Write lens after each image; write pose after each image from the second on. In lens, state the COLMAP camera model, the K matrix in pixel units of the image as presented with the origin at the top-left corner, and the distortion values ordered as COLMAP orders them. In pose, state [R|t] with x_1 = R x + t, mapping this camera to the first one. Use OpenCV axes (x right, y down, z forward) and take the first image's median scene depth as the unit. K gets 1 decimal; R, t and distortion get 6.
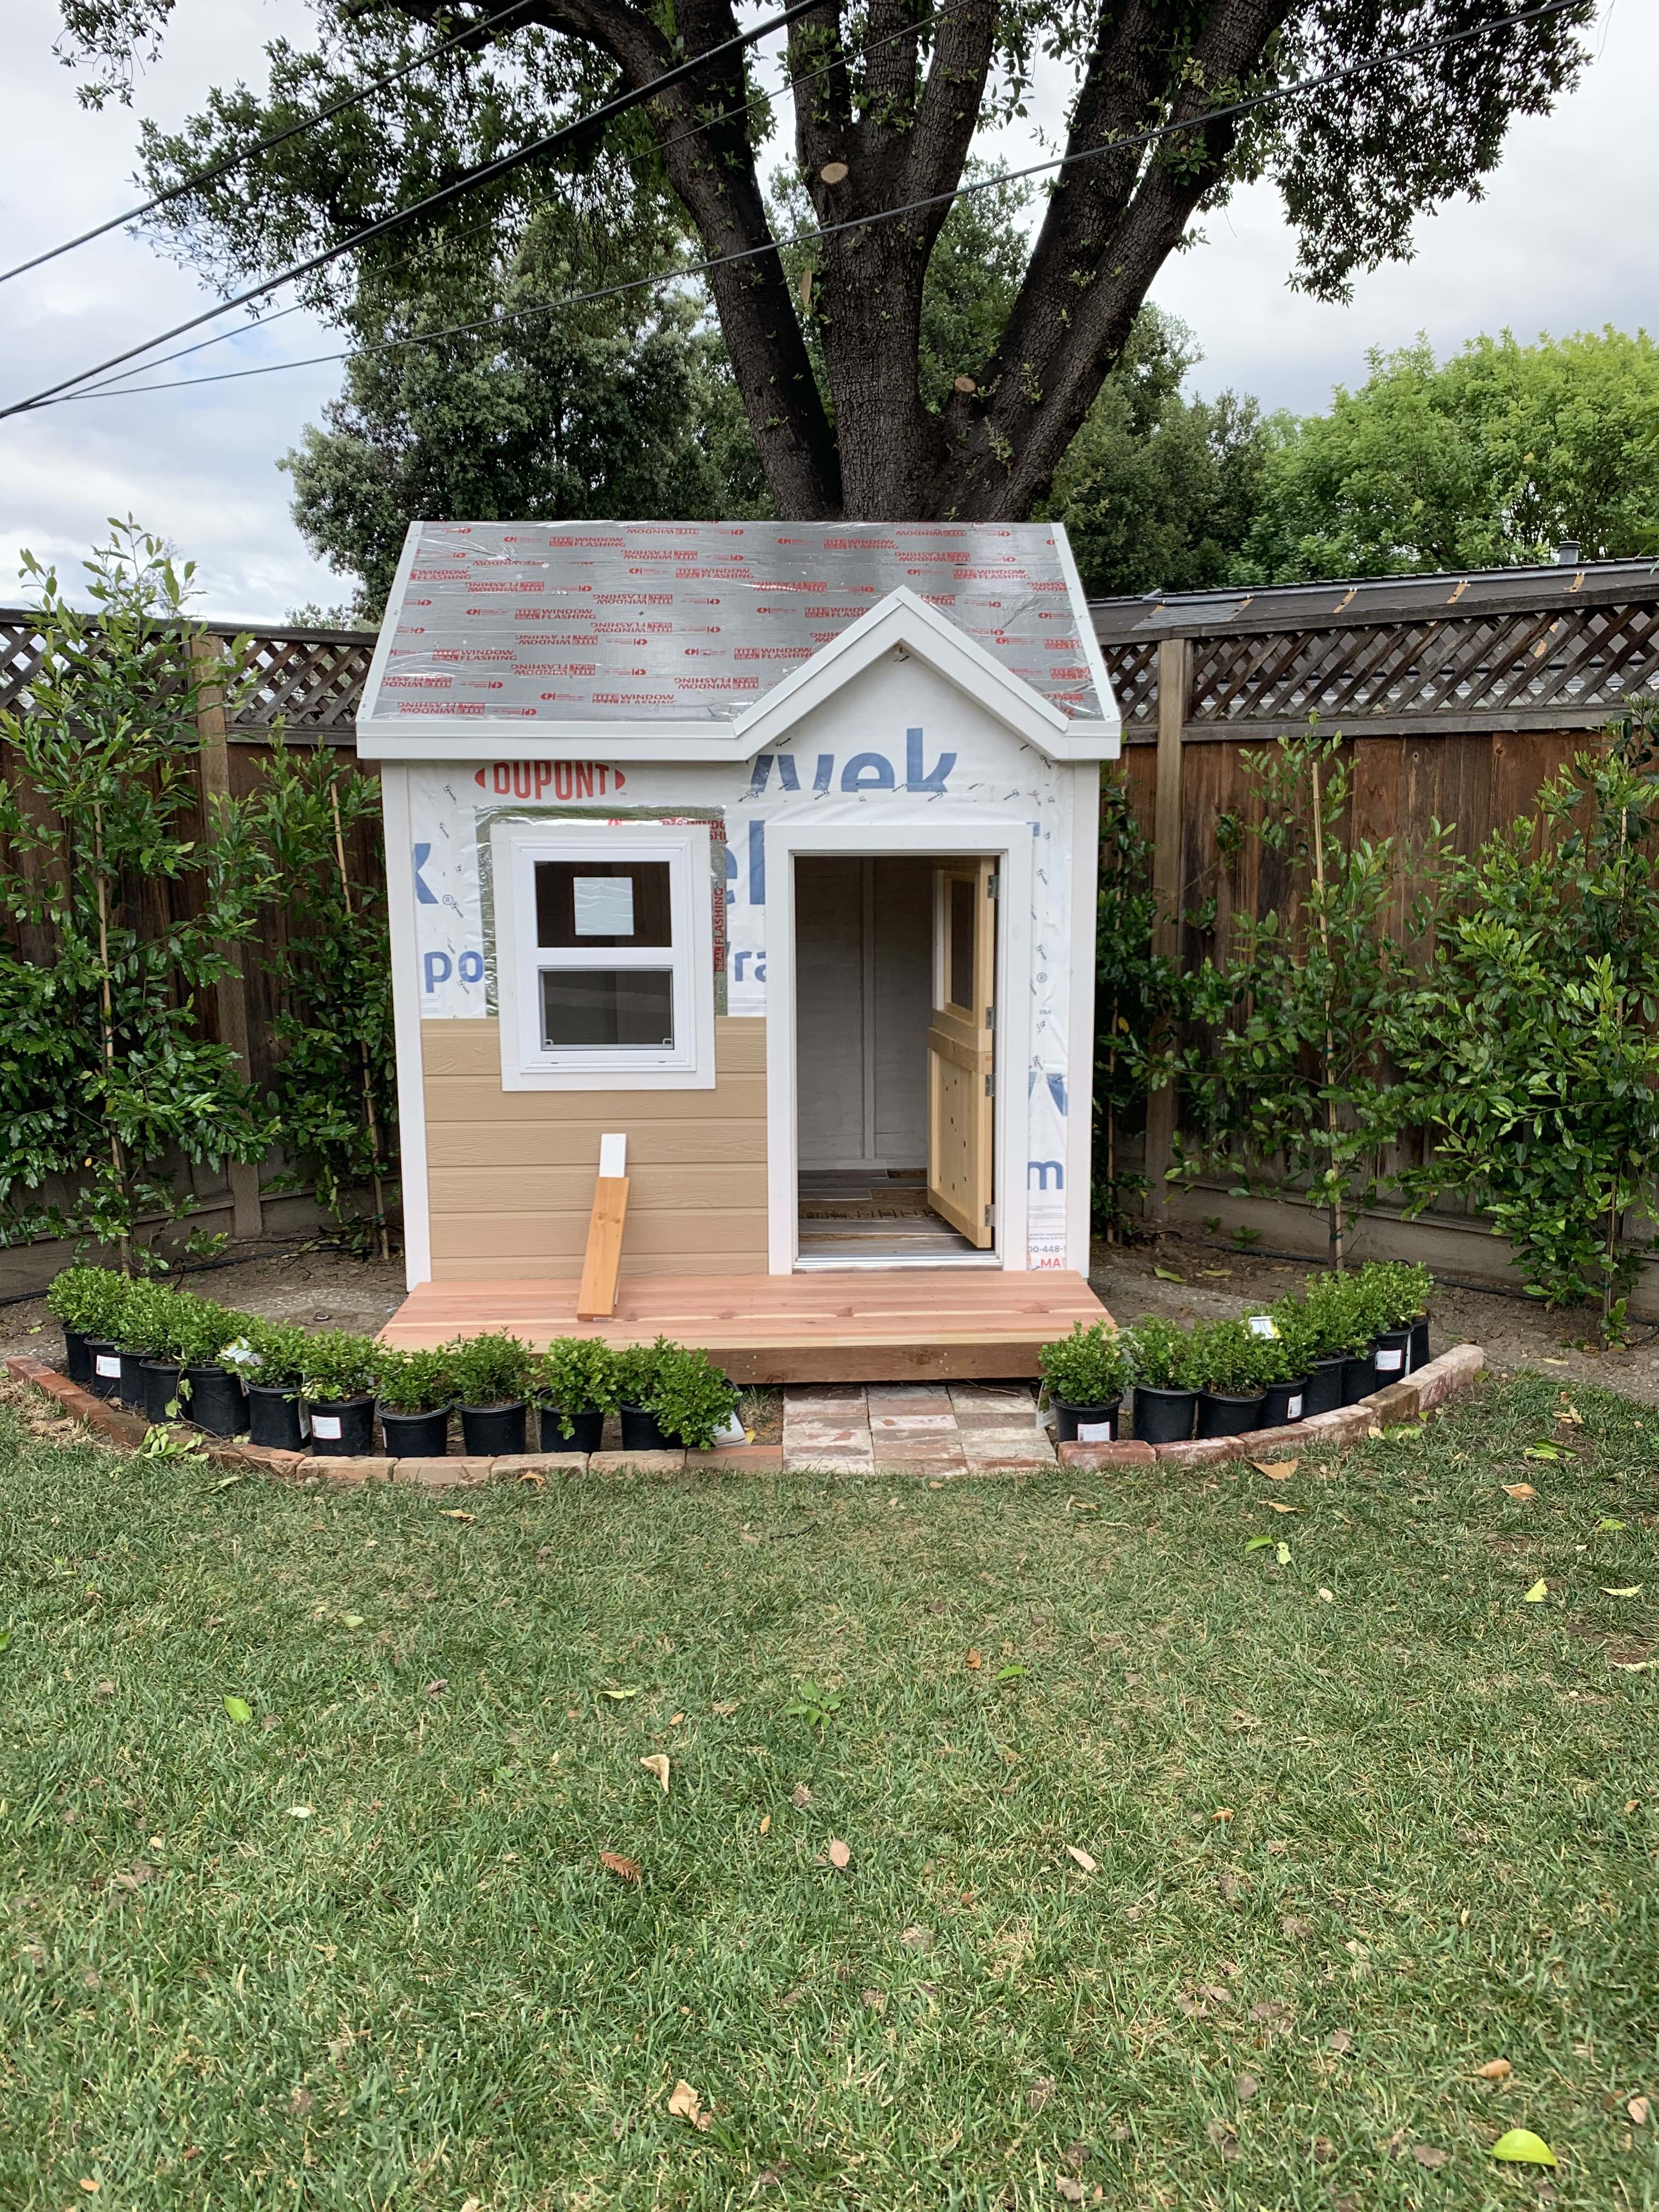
lens RADIAL K [[1700.5, 0, 828.3], [0, 1700.5, 1088.8], [0, 0, 1]] dist [0.058699, -0.085845]
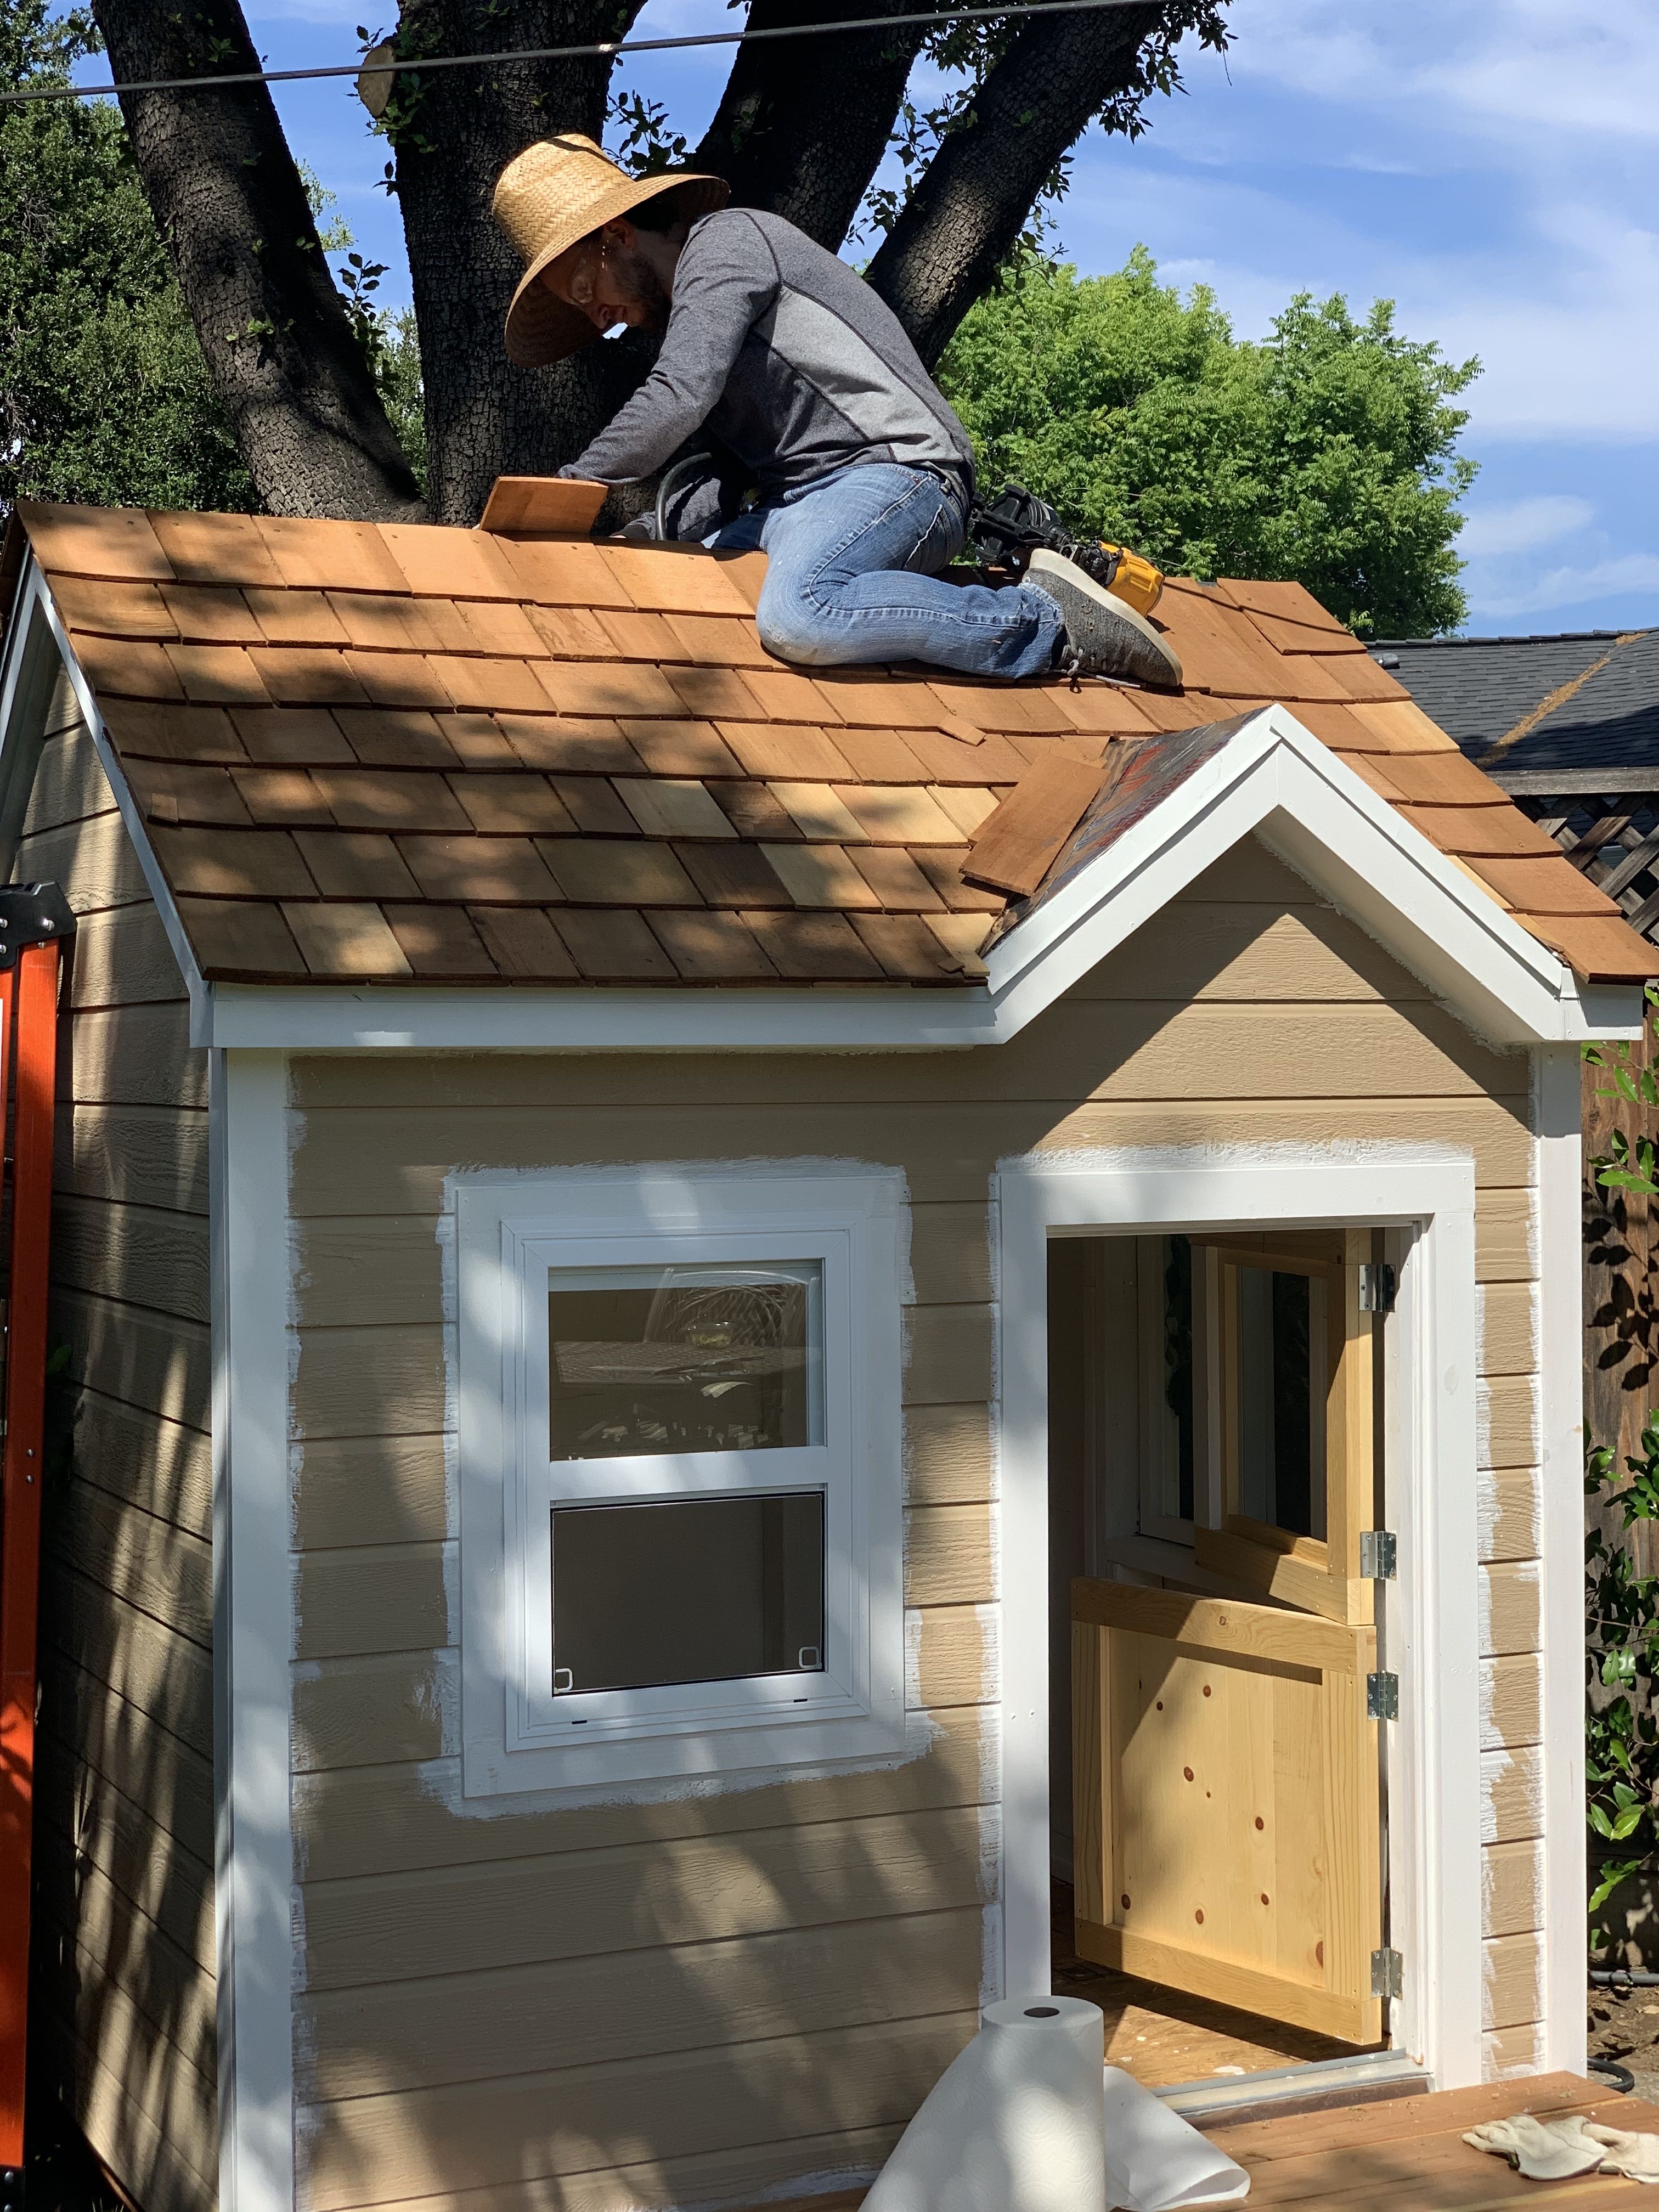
lens RADIAL K [[3347.6, 0, 829.5], [0, 3347.6, 1106.0], [0, 0, 1]] dist [0.076391, -0.184580]
pose [[0.923090, -0.009450, 0.384467, -0.421984], [0.066688, 0.988487, -0.135819, -0.049467], [-0.378757, 0.151013, 0.913093, 0.162048]]
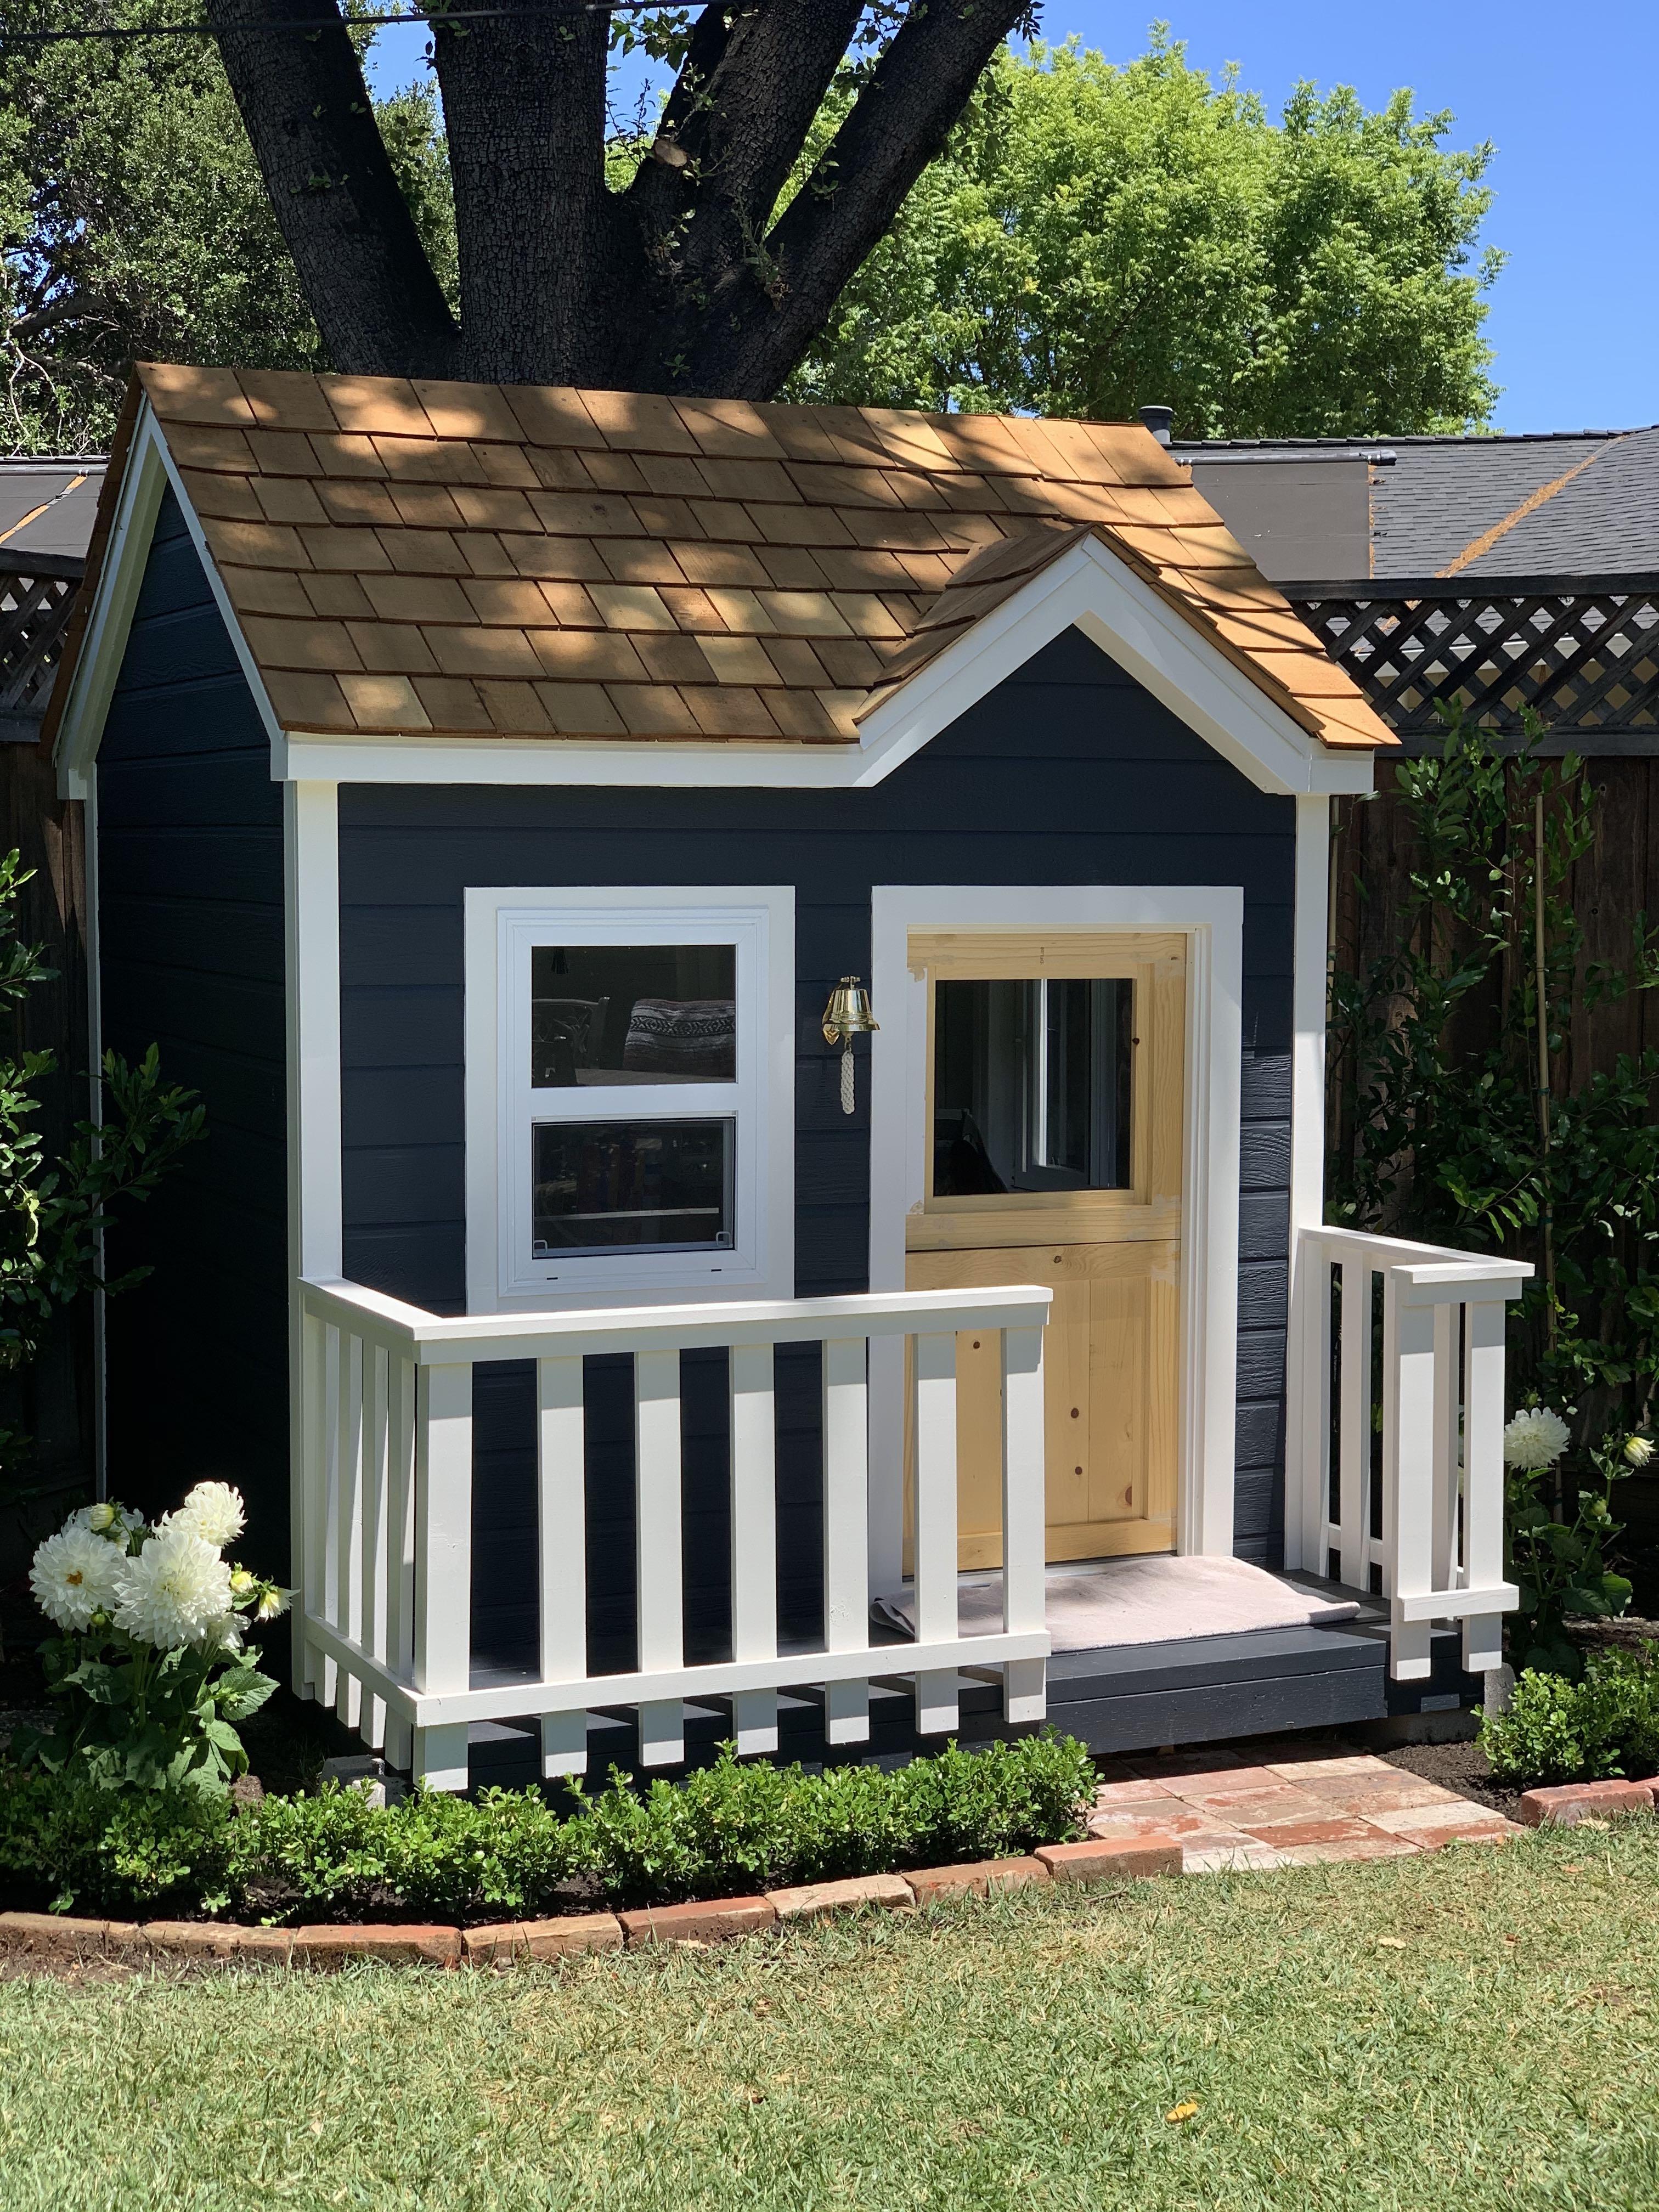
lens RADIAL K [[3347.6, 0, 829.5], [0, 3347.6, 1106.0], [0, 0, 1]] dist [0.076391, -0.184580]
pose [[0.928758, -0.020985, 0.370093, -0.495091], [0.051288, 0.996068, -0.072230, 0.013880], [-0.367122, 0.086066, 0.926182, -0.131499]]
